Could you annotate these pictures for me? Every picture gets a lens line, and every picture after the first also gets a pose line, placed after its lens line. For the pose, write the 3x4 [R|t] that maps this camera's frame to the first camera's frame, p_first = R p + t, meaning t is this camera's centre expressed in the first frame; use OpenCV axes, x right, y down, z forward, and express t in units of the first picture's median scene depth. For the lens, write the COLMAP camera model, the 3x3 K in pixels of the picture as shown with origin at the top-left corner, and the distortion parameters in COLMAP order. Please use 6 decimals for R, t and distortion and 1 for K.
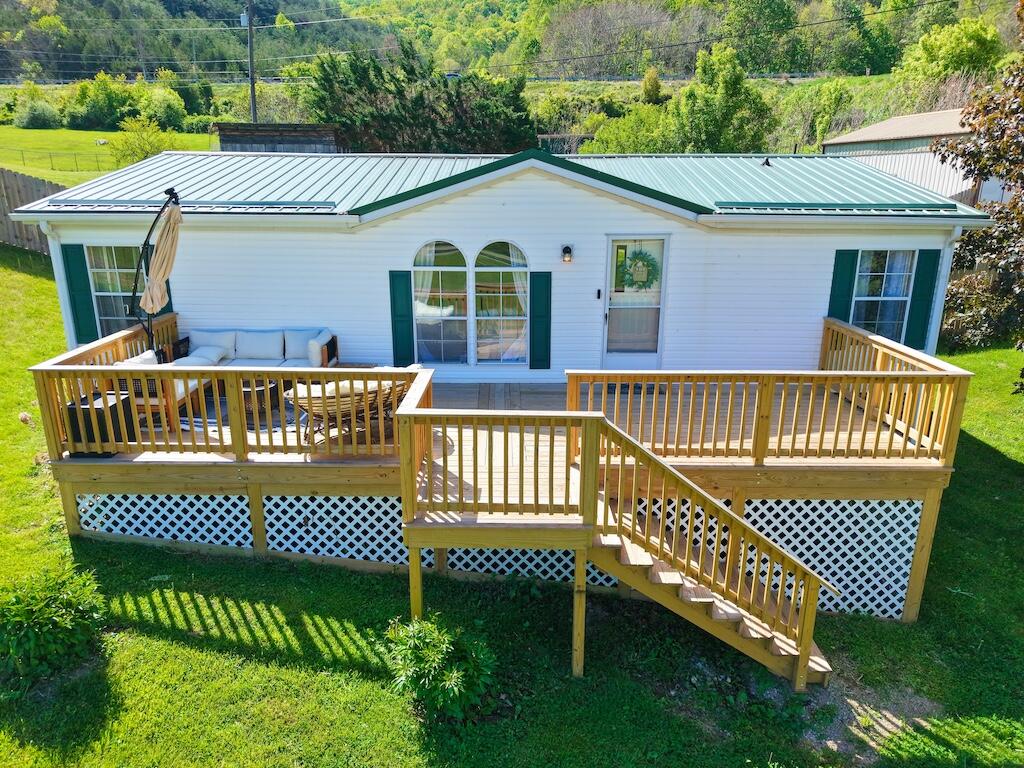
lens RADIAL K [[704.4, 0, 512.0], [0, 704.4, 384.0], [0, 0, 1]] dist [0.007485, -0.001209]
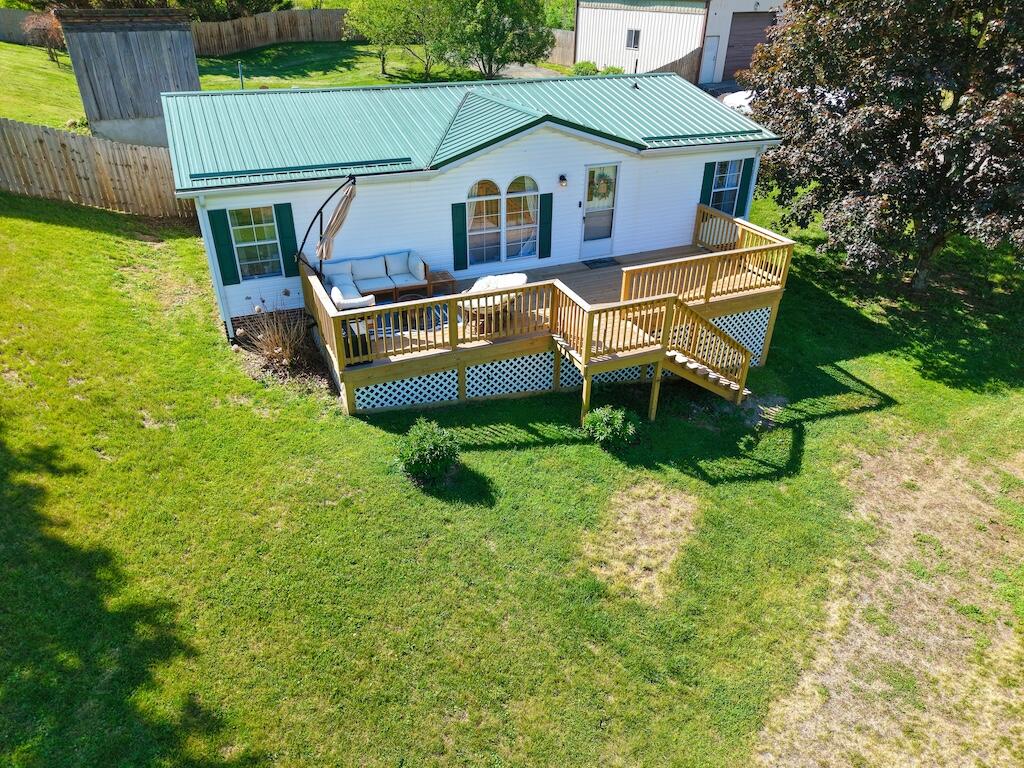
lens RADIAL K [[698.0, 0, 512.6], [0, 698.0, 389.9], [0, 0, 1]] dist [0.007335, -0.000591]
pose [[0.910012, -0.204810, 0.360460, -0.698409], [0.102319, 0.953509, 0.283462, -0.202699], [-0.401758, -0.221072, 0.888661, -0.432252]]
